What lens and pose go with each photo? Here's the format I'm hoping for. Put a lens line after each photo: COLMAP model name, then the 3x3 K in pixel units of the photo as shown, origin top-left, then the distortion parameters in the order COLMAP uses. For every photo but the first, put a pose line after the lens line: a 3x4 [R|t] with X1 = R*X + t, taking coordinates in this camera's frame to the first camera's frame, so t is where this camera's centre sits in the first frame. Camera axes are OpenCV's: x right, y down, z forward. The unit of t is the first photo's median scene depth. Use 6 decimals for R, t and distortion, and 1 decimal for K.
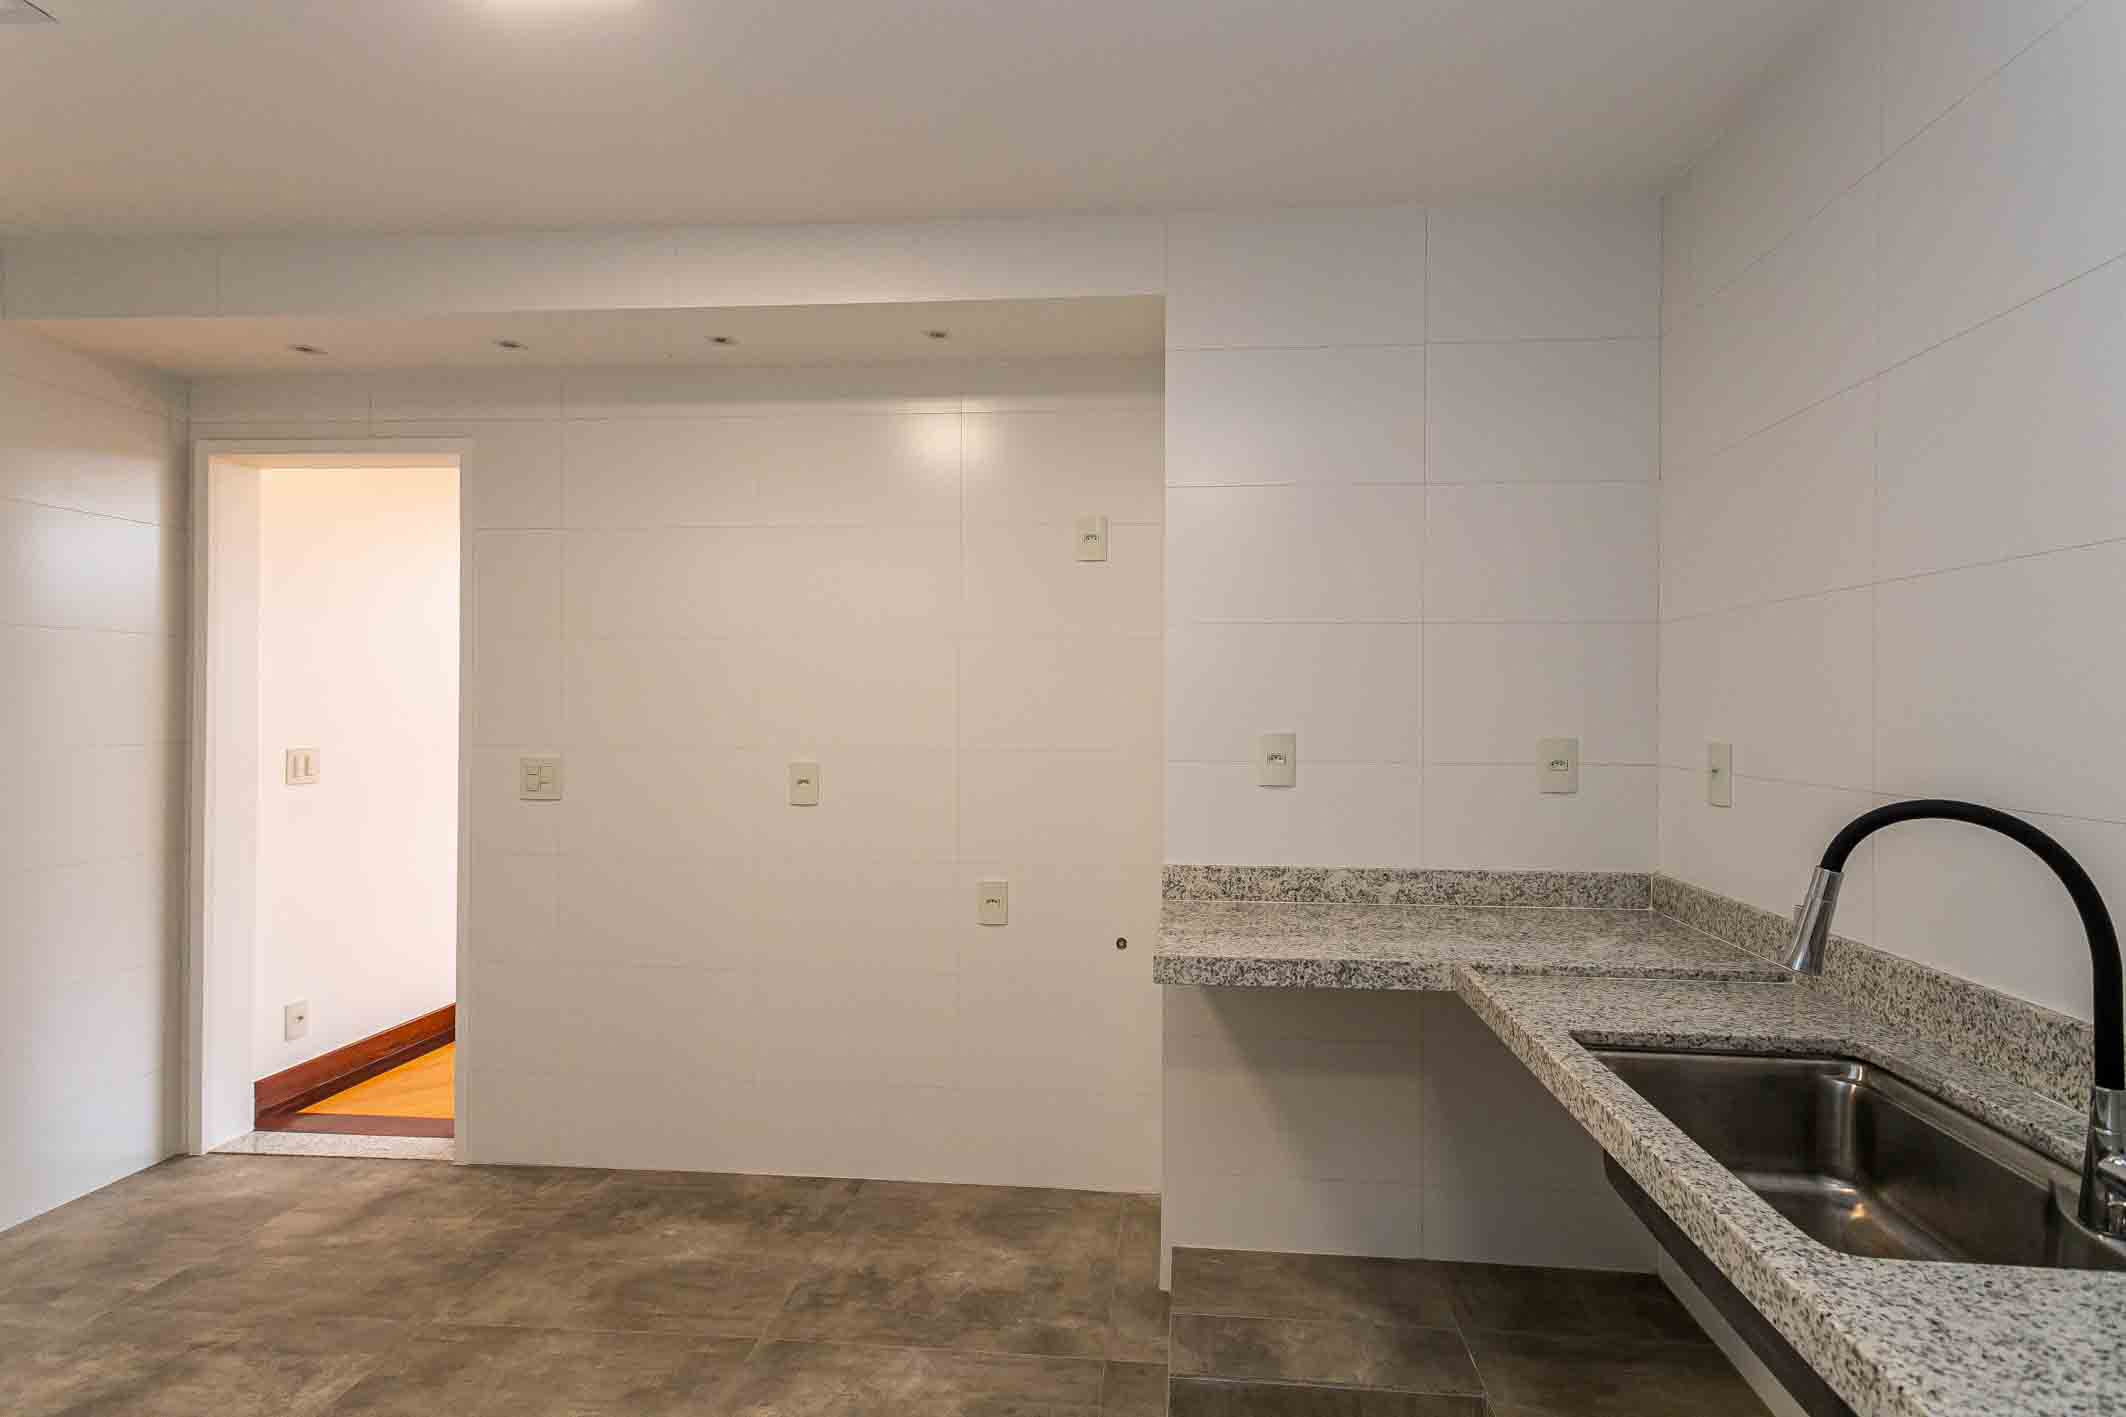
lens RADIAL K [[1025.9, 0, 1079.7], [0, 1025.9, 696.2], [0, 0, 1]] dist [-0.005947, 0.004640]
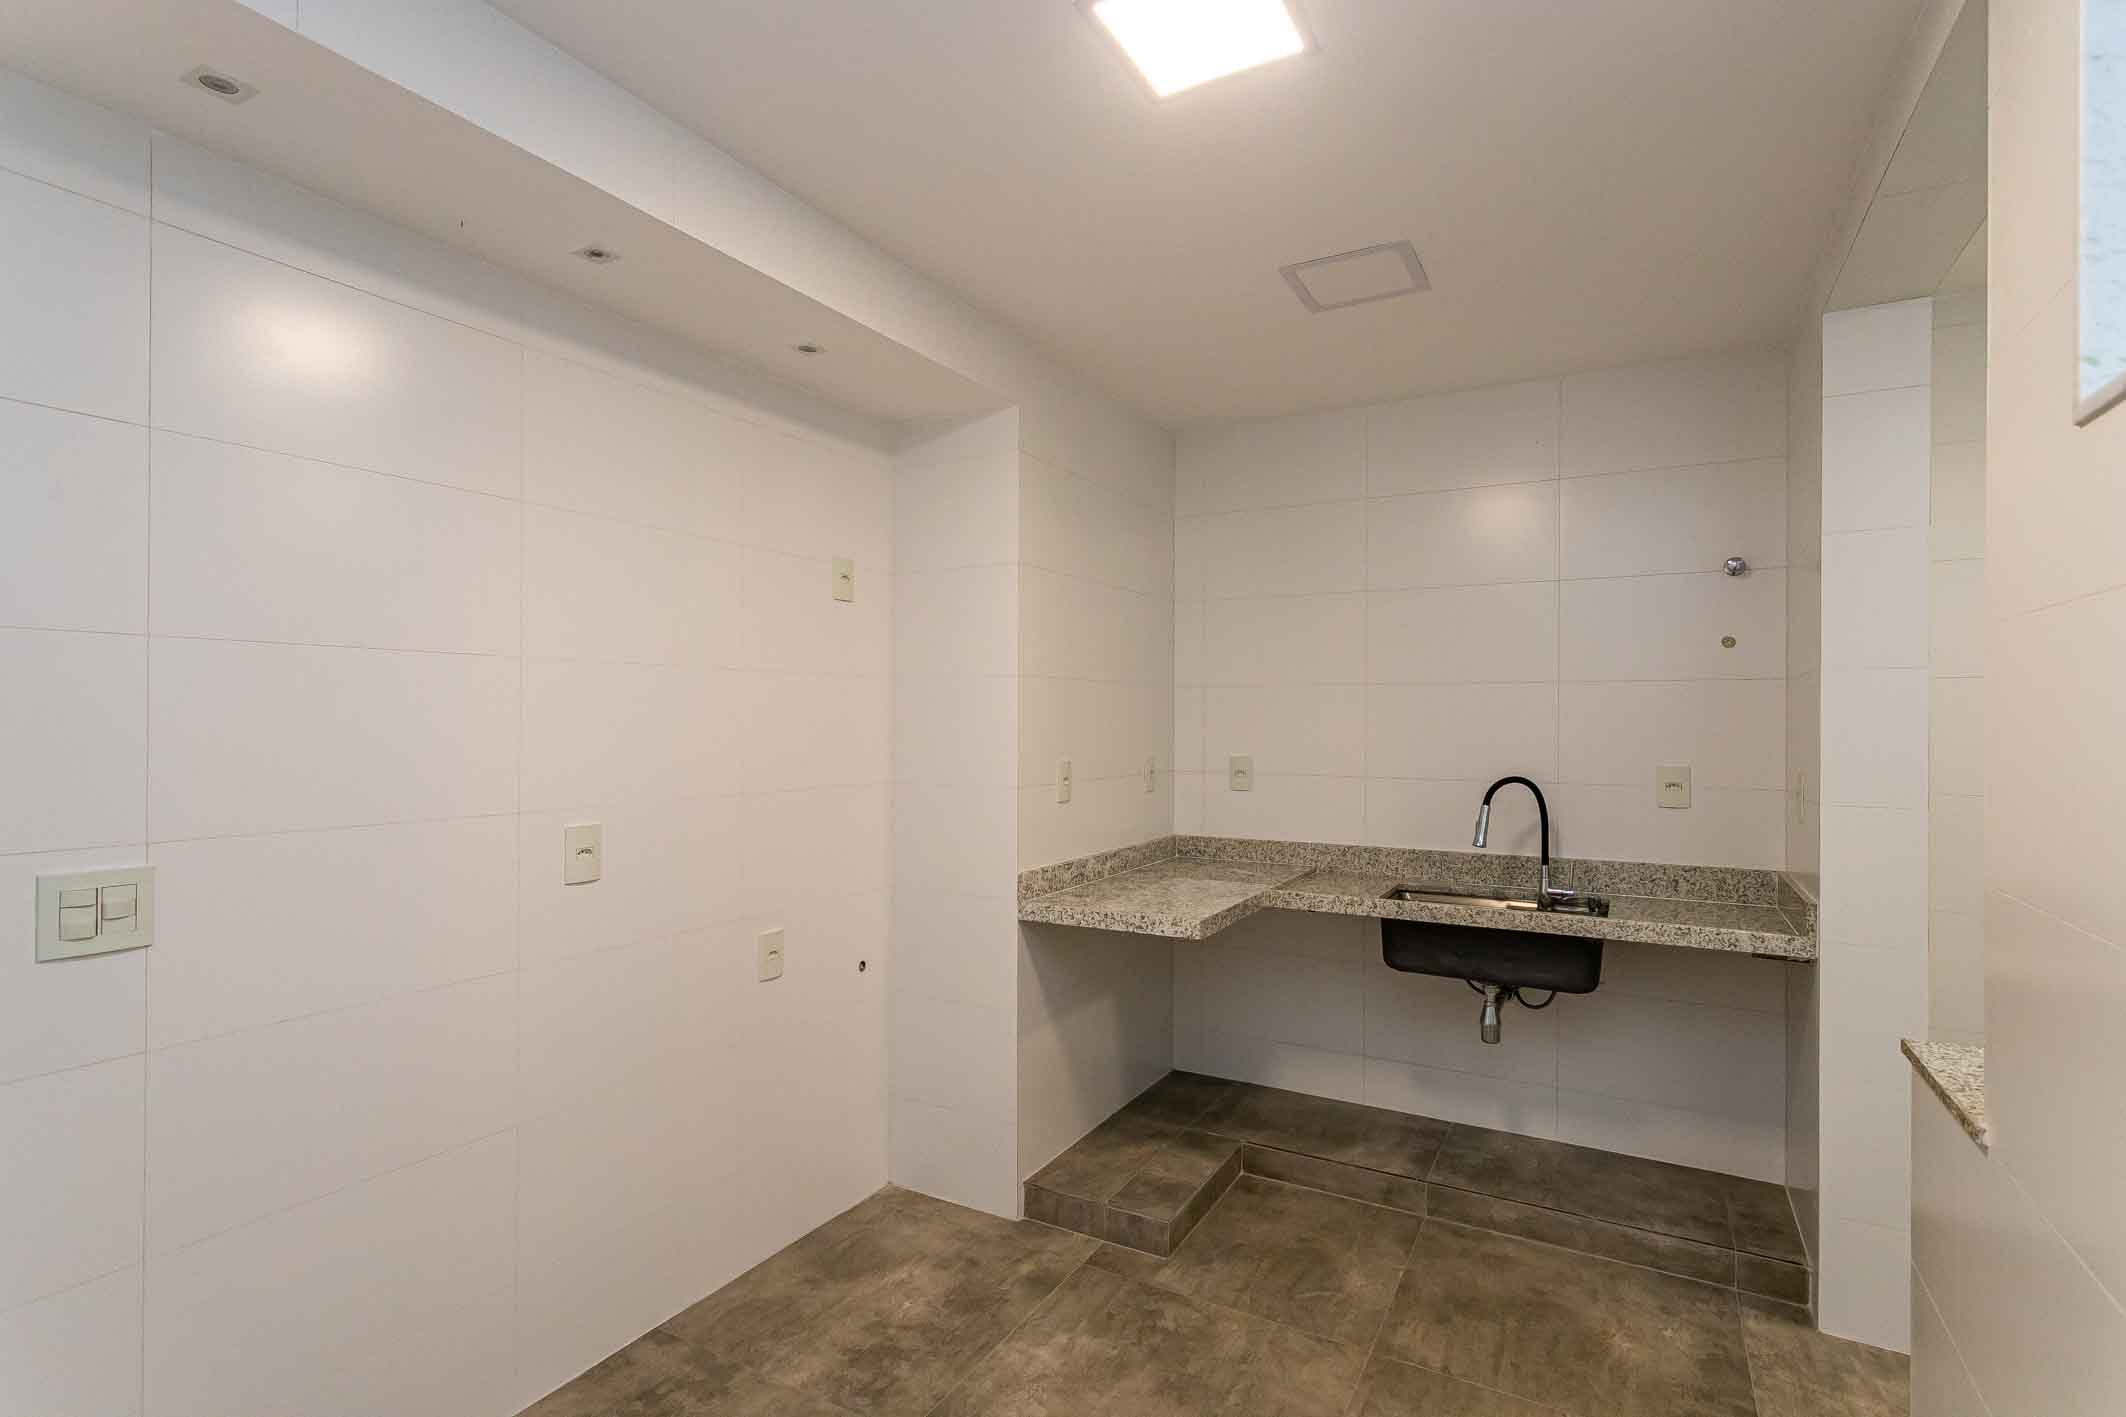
lens RADIAL K [[1025.9, 0, 1053.3], [0, 1025.9, 708.3], [0, 0, 1]] dist [-0.005947, 0.004640]
pose [[0.403311, 0.007600, 0.915031, -1.048109], [-0.007278, 0.999961, -0.005098, -0.027870], [-0.915034, -0.004603, 0.403351, 0.478406]]
